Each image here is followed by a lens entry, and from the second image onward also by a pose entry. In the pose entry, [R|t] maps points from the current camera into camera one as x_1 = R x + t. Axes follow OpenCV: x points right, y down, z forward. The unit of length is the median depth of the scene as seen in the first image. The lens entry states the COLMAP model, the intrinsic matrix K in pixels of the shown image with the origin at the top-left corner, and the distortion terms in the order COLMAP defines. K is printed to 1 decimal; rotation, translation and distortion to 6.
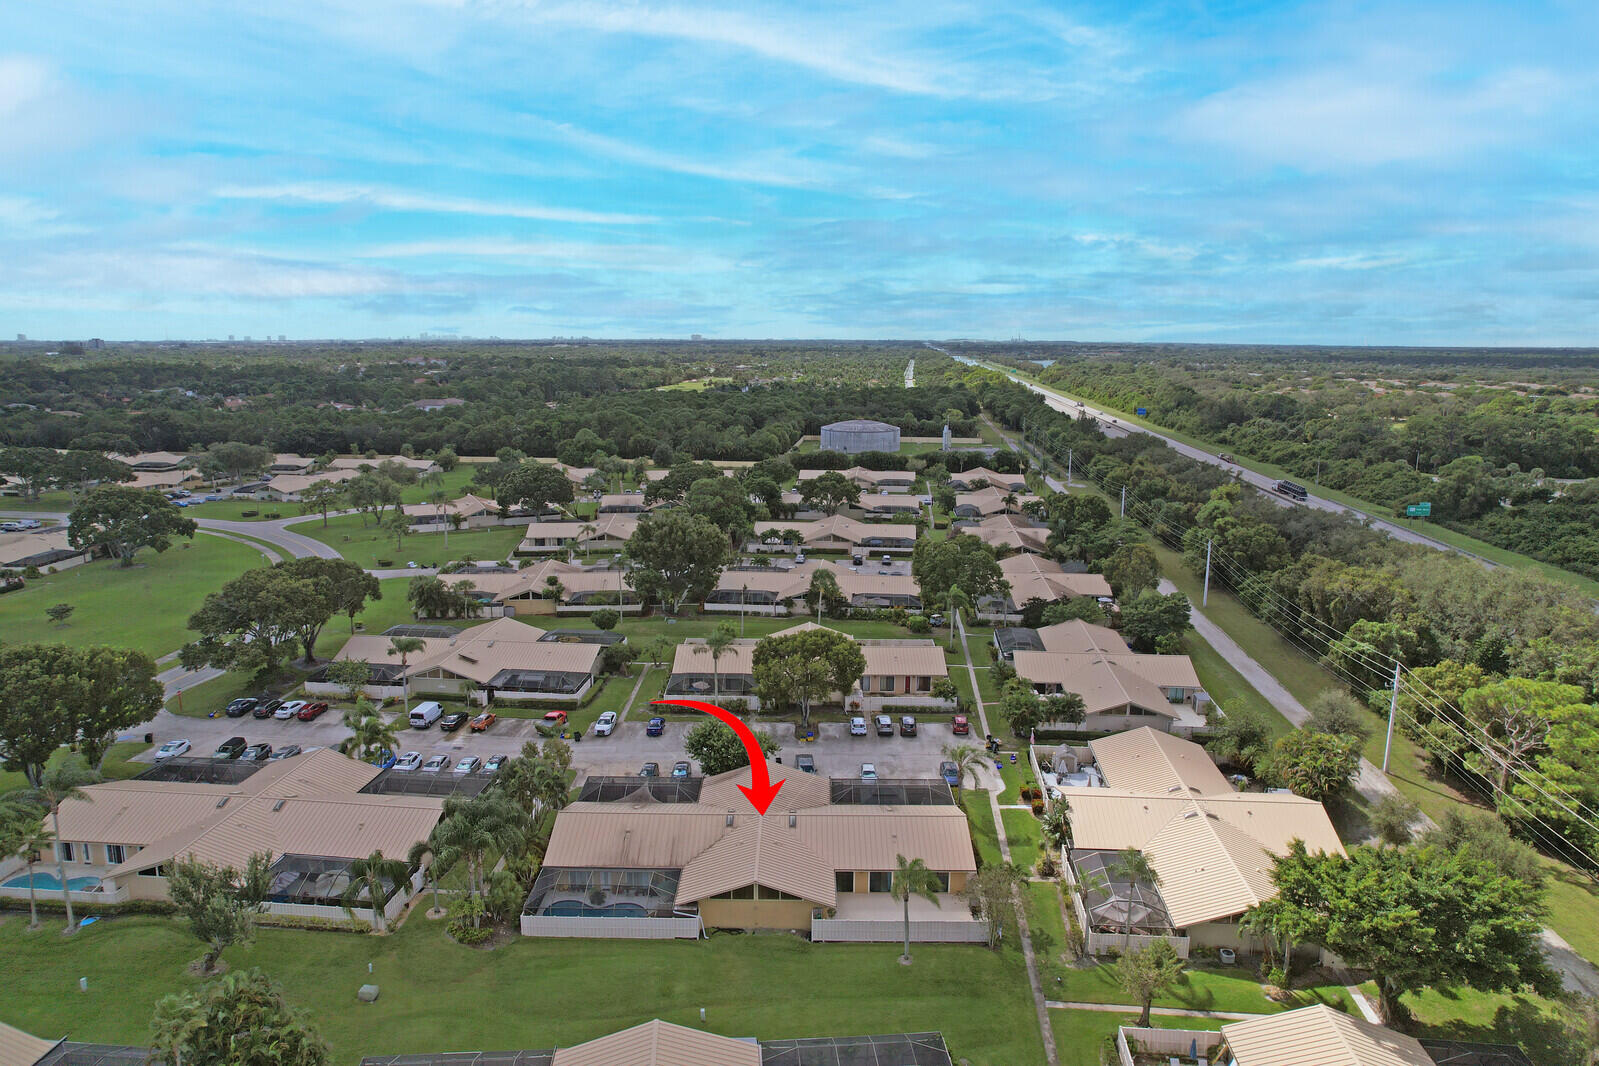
lens RADIAL K [[1020.8, 0, 798.8], [0, 1020.8, 531.6], [0, 0, 1]] dist [-0.088080, 0.074649]
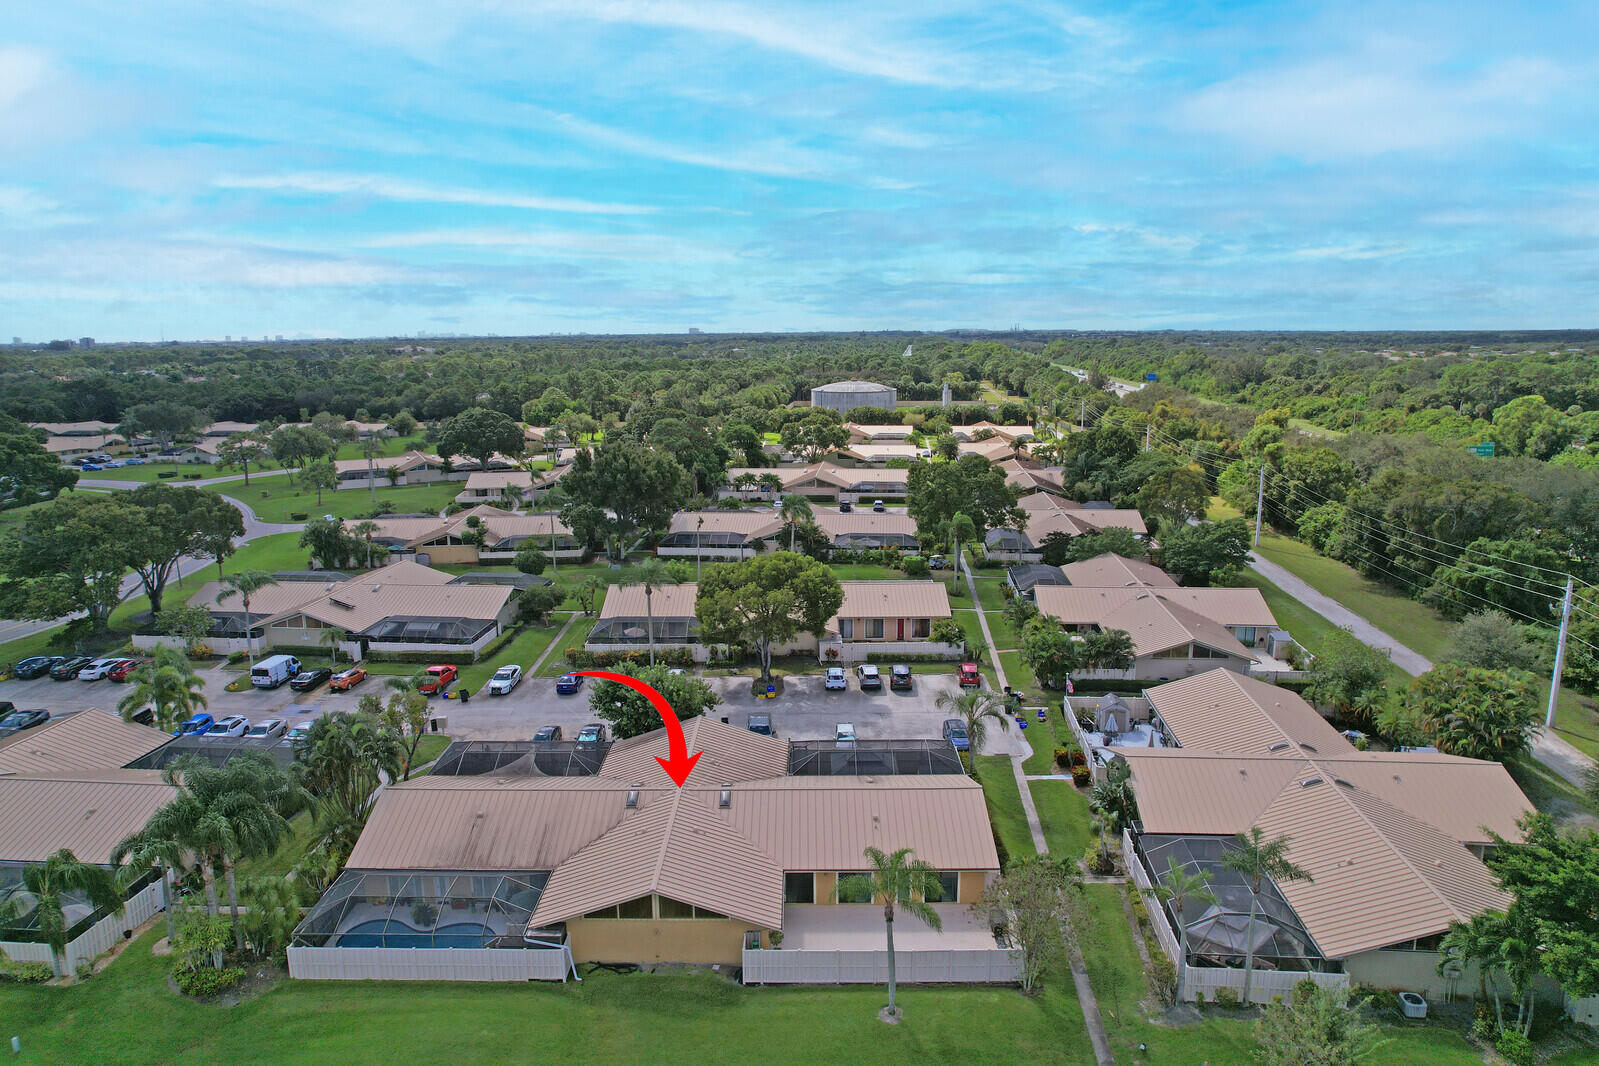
lens RADIAL K [[1020.8, 0, 798.8], [0, 1020.8, 531.6], [0, 0, 1]] dist [-0.088080, 0.074649]
pose [[0.999902, -0.013887, -0.001650, 0.033546], [0.013896, 0.999886, 0.005835, 0.075225], [0.001569, -0.005858, 0.999982, 0.234072]]
